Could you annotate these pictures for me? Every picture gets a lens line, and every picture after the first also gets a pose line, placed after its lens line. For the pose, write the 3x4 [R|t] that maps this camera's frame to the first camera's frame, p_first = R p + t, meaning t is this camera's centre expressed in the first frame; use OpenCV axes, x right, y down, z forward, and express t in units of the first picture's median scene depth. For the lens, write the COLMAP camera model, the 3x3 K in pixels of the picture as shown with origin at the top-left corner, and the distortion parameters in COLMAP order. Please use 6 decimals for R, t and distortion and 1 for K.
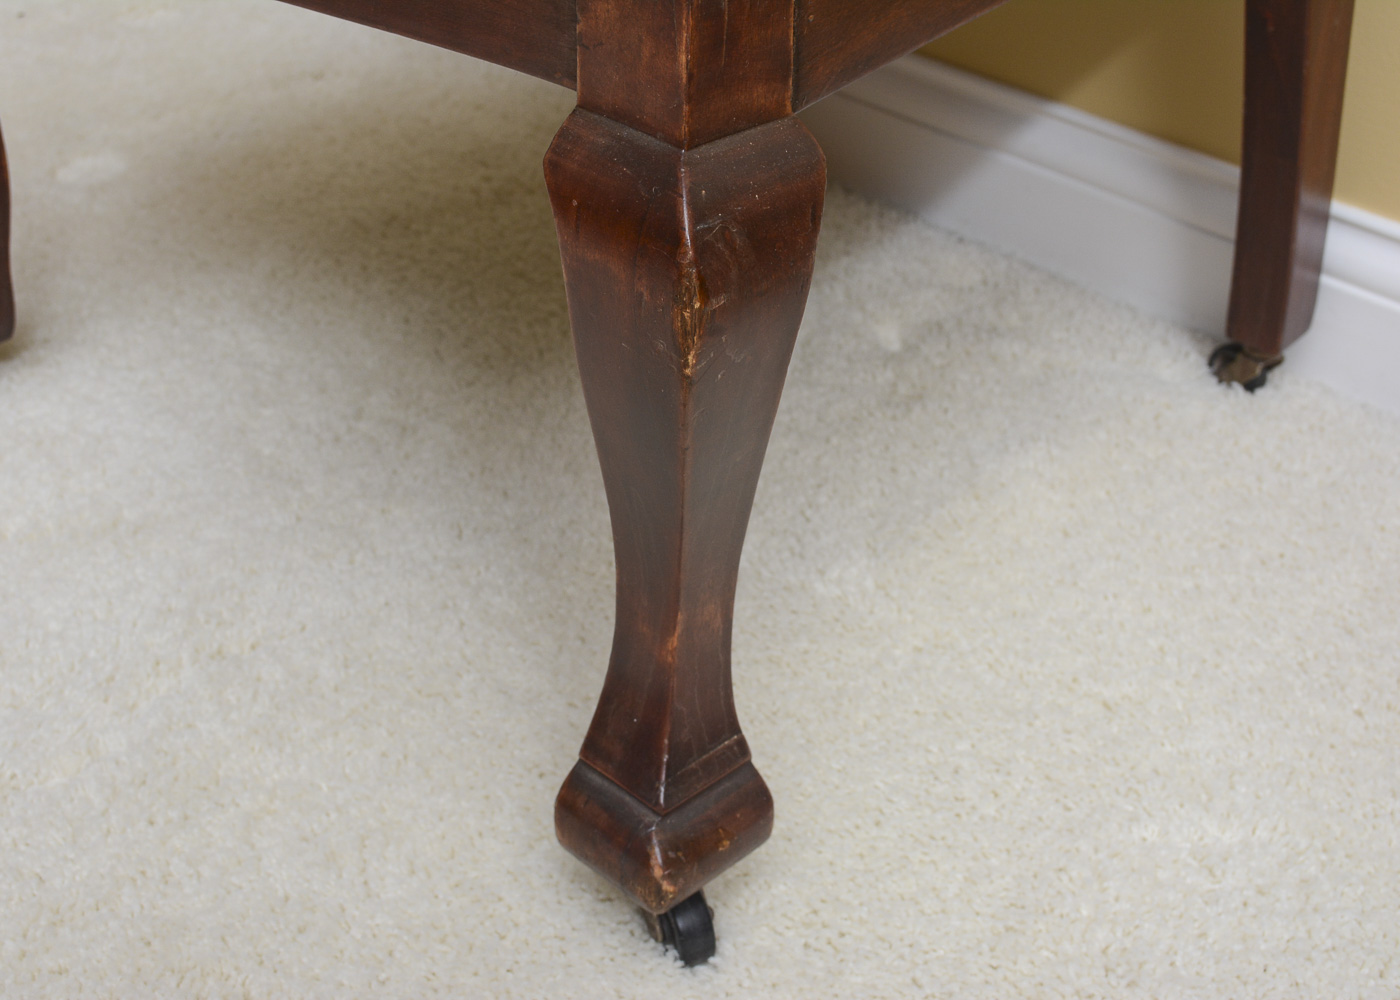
lens RADIAL K [[1927.2, 0, 701.2], [0, 1927.2, 495.9], [0, 0, 1]] dist [-0.019452, 0.000000]
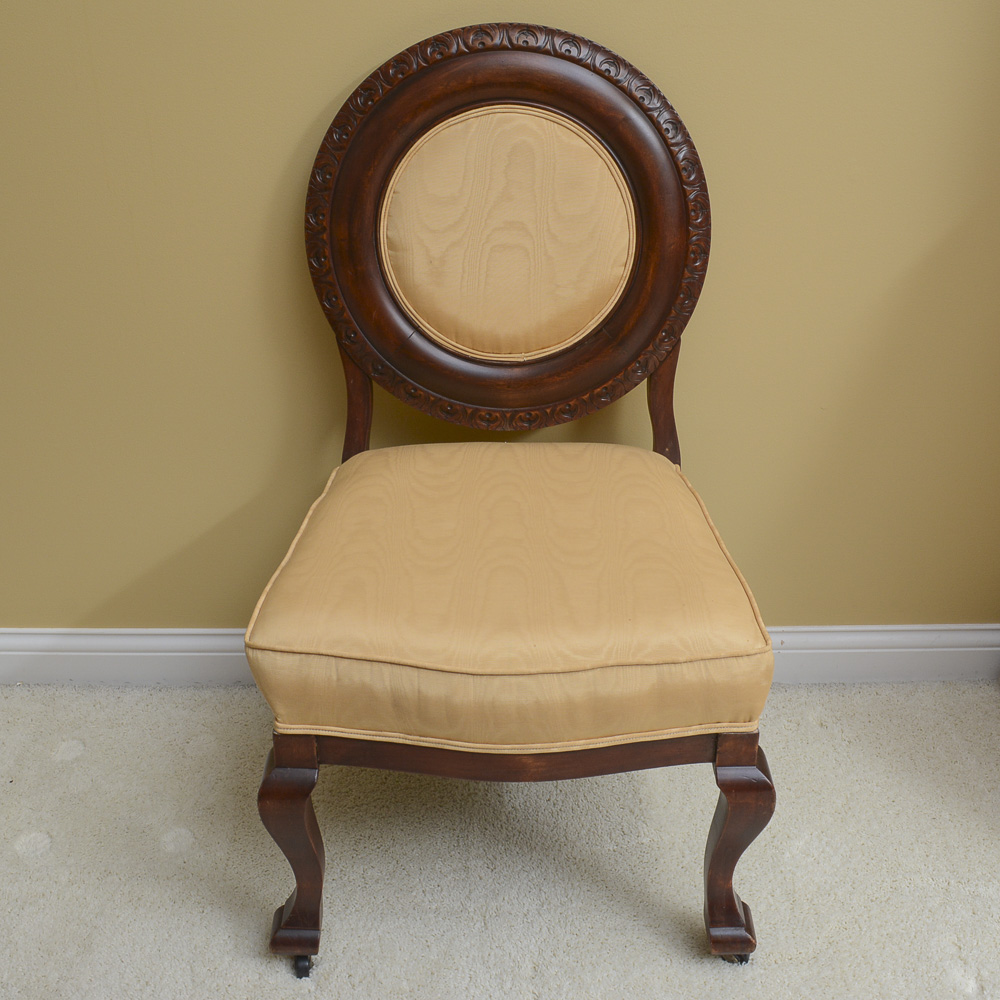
lens RADIAL K [[1254.2, 0, 522.3], [0, 1254.2, 485.9], [0, 0, 1]] dist [-0.078734, 0.000000]
pose [[0.718229, -0.360806, 0.594951, -1.228660], [0.407081, 0.911336, 0.061246, -0.779542], [-0.564298, 0.198204, 0.801425, -0.646621]]
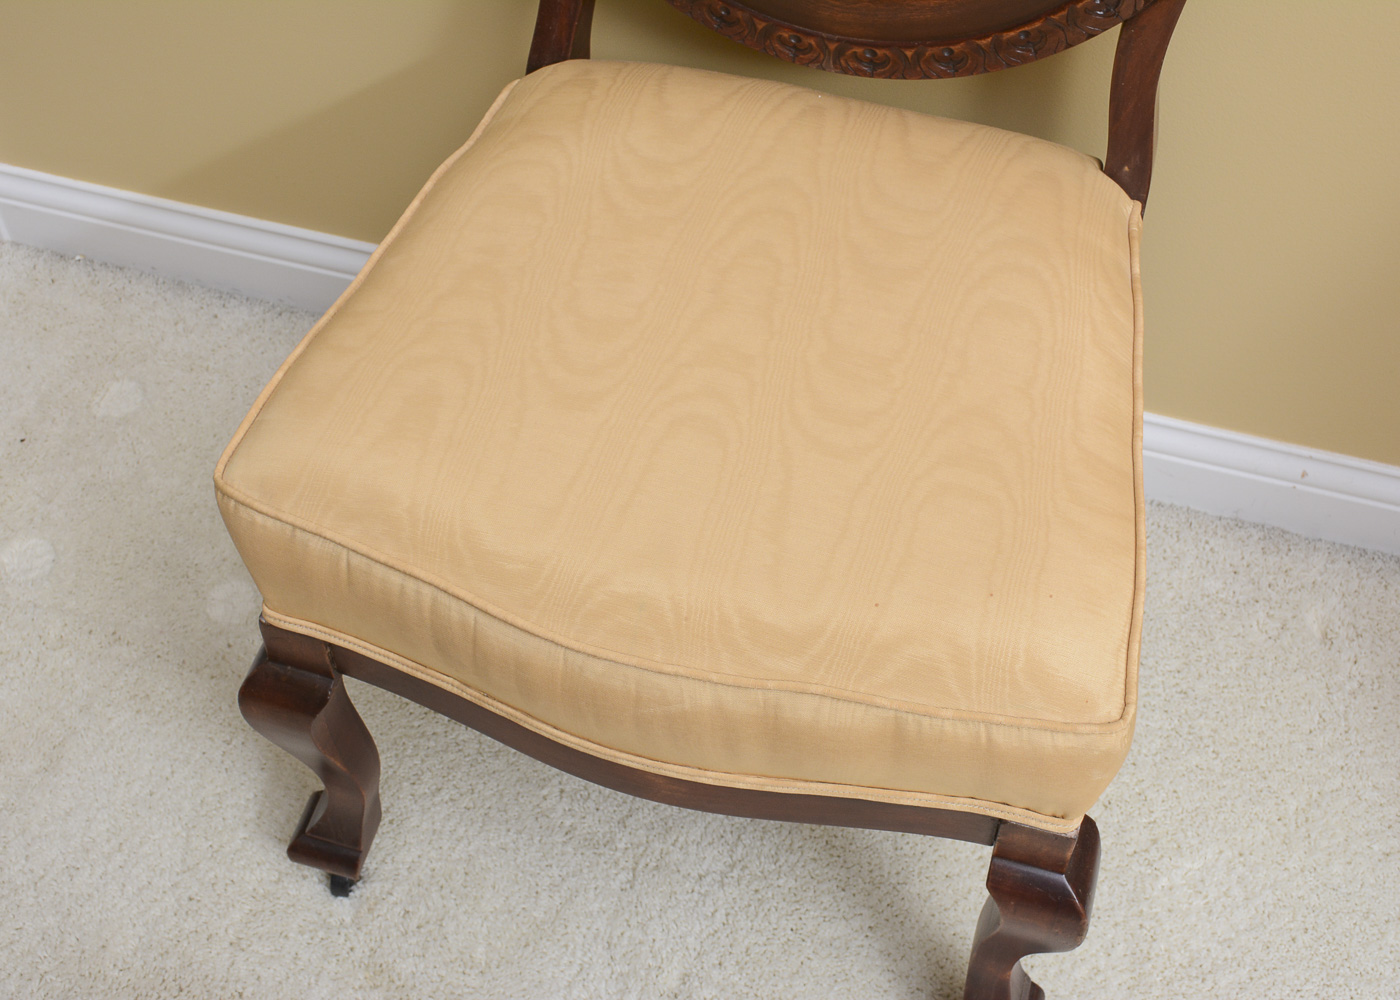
lens RADIAL K [[1765.1, 0, 699.9], [0, 1765.1, 498.3], [0, 0, 1]] dist [-0.039273, 0.000000]
pose [[0.890260, -0.383182, 0.246189, -0.518464], [0.278996, 0.886059, 0.370217, -1.040370], [-0.359998, -0.260903, 0.895729, -0.374966]]
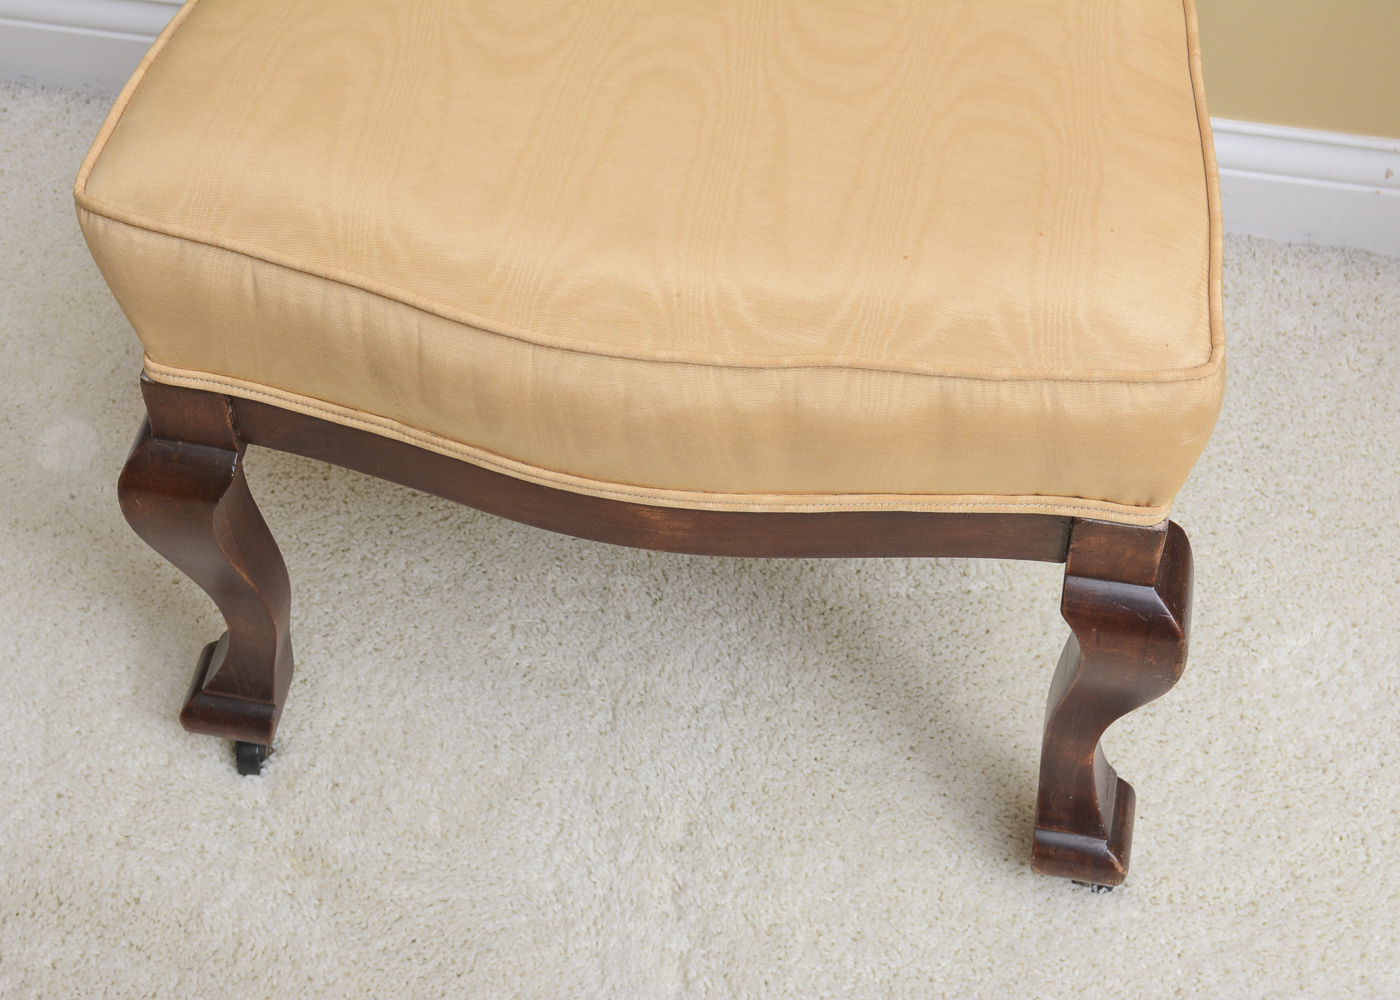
lens RADIAL K [[2327.8, 0, 696.7], [0, 2327.8, 500.1], [0, 0, 1]] dist [-0.000828, 0.000000]
pose [[0.840450, -0.459923, 0.286557, -0.705121], [0.336523, 0.857466, 0.389235, -0.916972], [-0.424731, -0.230699, 0.875432, -0.510906]]
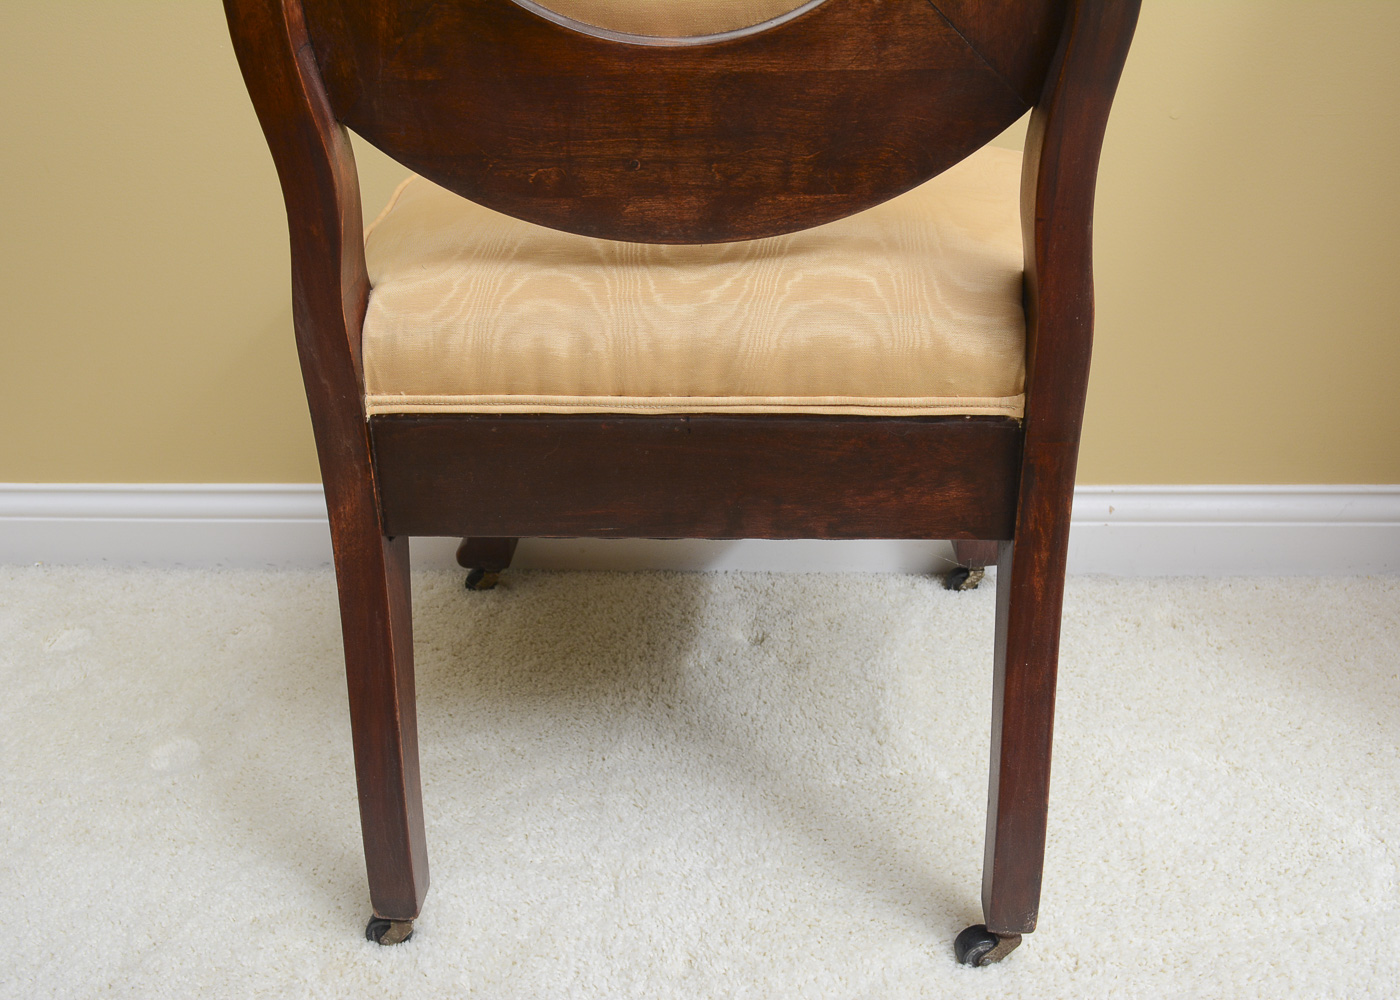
lens RADIAL K [[1250.1, 0, 702.1], [0, 1250.1, 502.2], [0, 0, 1]] dist [-0.080415, 0.015154]
pose [[0.774568, -0.329827, 0.539684, -0.760700], [0.402096, 0.915427, -0.017638, -0.289753], [-0.488224, 0.230667, 0.841683, 0.047939]]
